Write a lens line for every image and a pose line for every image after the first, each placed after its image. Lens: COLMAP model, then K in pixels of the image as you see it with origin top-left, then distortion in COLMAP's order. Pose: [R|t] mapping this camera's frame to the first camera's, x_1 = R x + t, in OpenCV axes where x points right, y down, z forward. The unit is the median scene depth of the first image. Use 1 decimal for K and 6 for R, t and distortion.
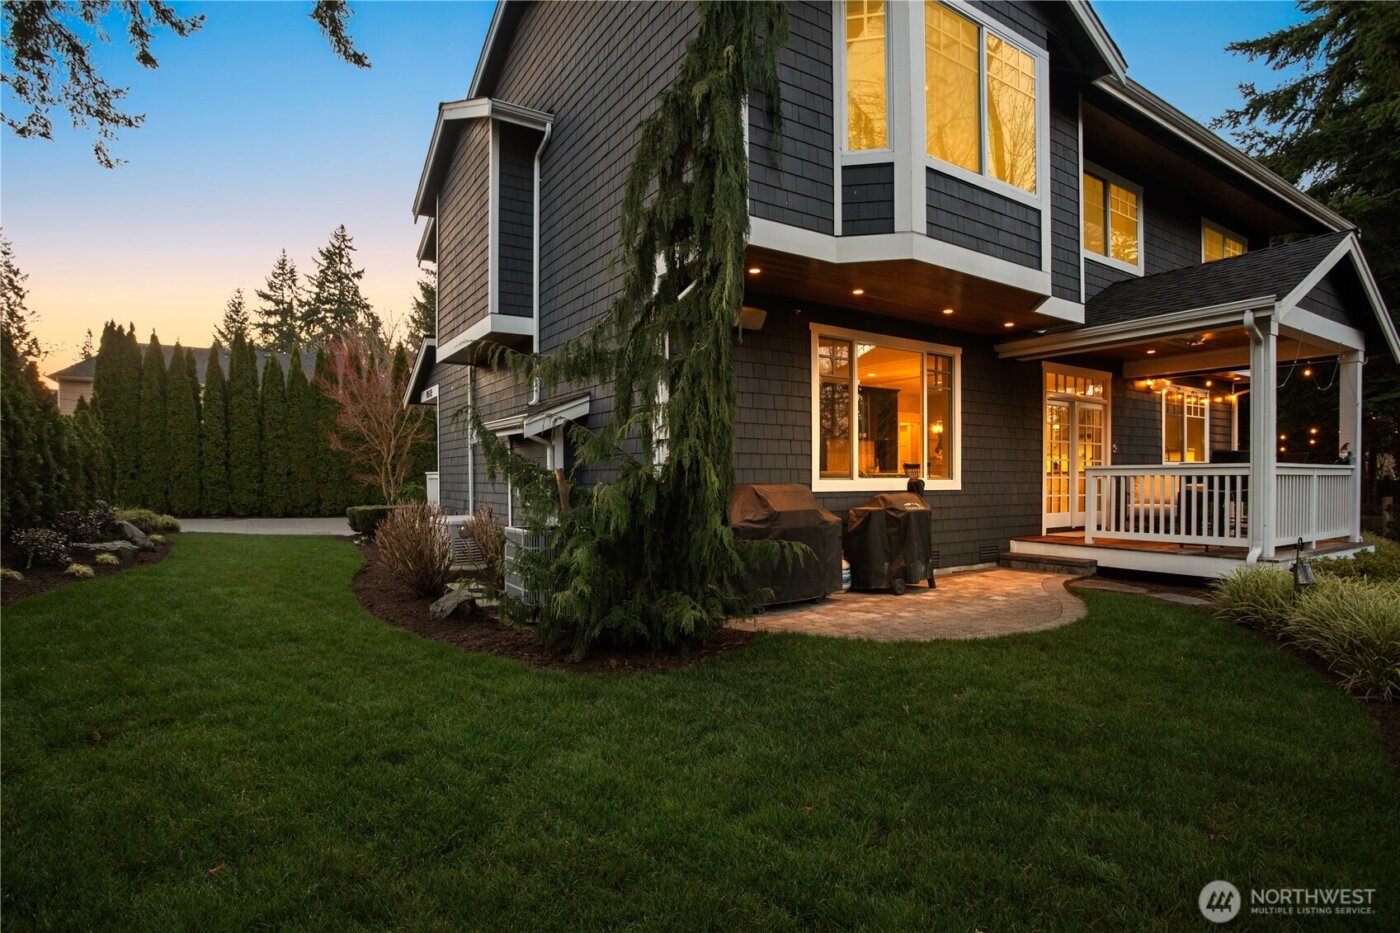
lens RADIAL K [[733.9, 0, 702.9], [0, 733.9, 491.9], [0, 0, 1]] dist [-0.065928, 0.037190]
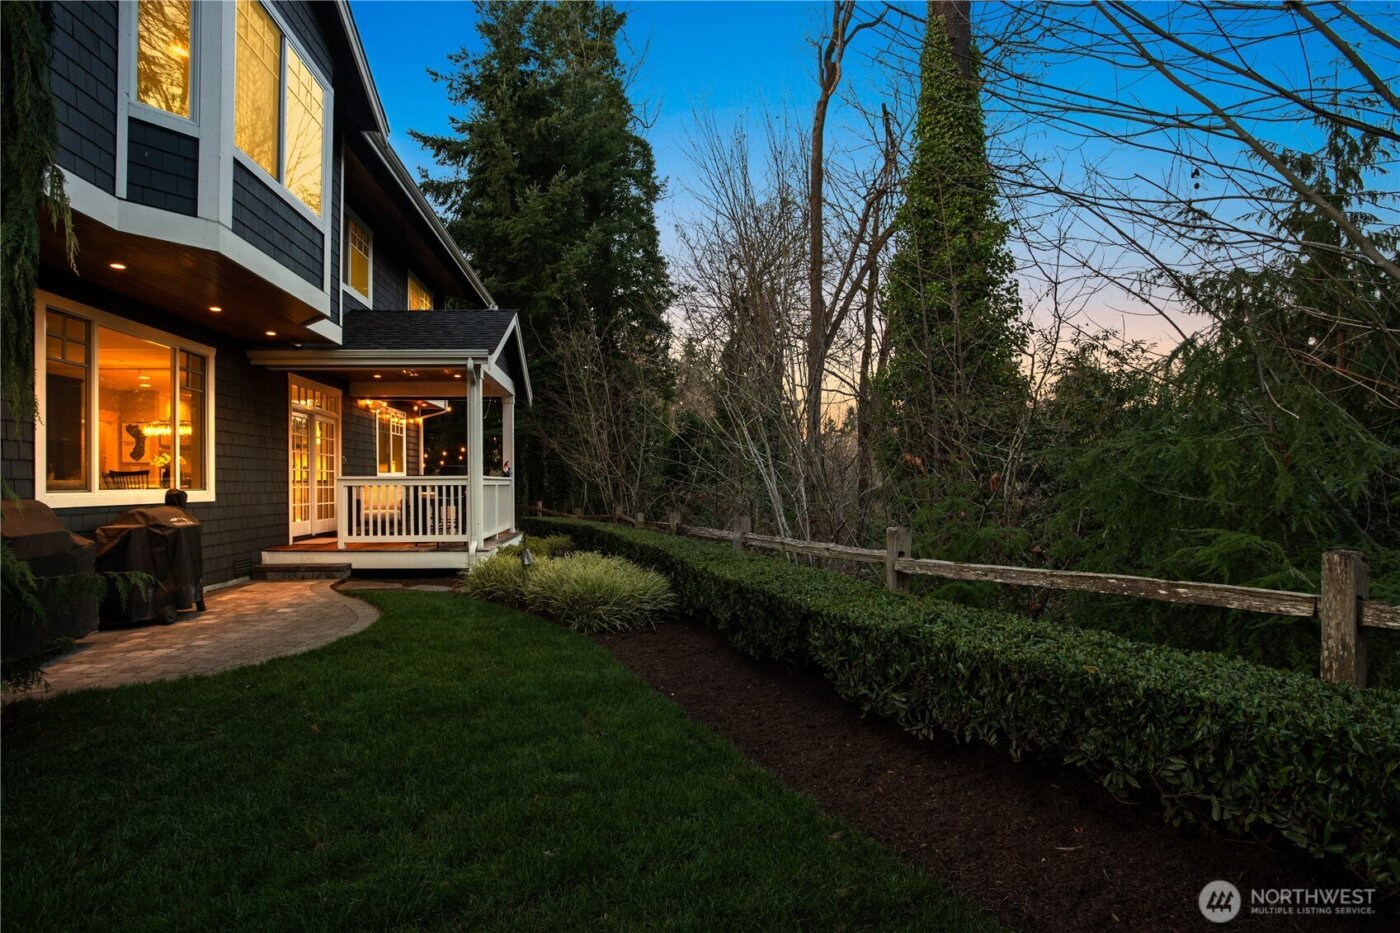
lens RADIAL K [[702.8, 0, 700.0], [0, 702.8, 466.5], [0, 0, 1]] dist [-0.003121, 0.000627]
pose [[0.466125, 0.022615, 0.884430, -0.162004], [0.016674, 0.999271, -0.034339, -0.006710], [-0.884562, 0.030753, 0.465408, 0.042444]]
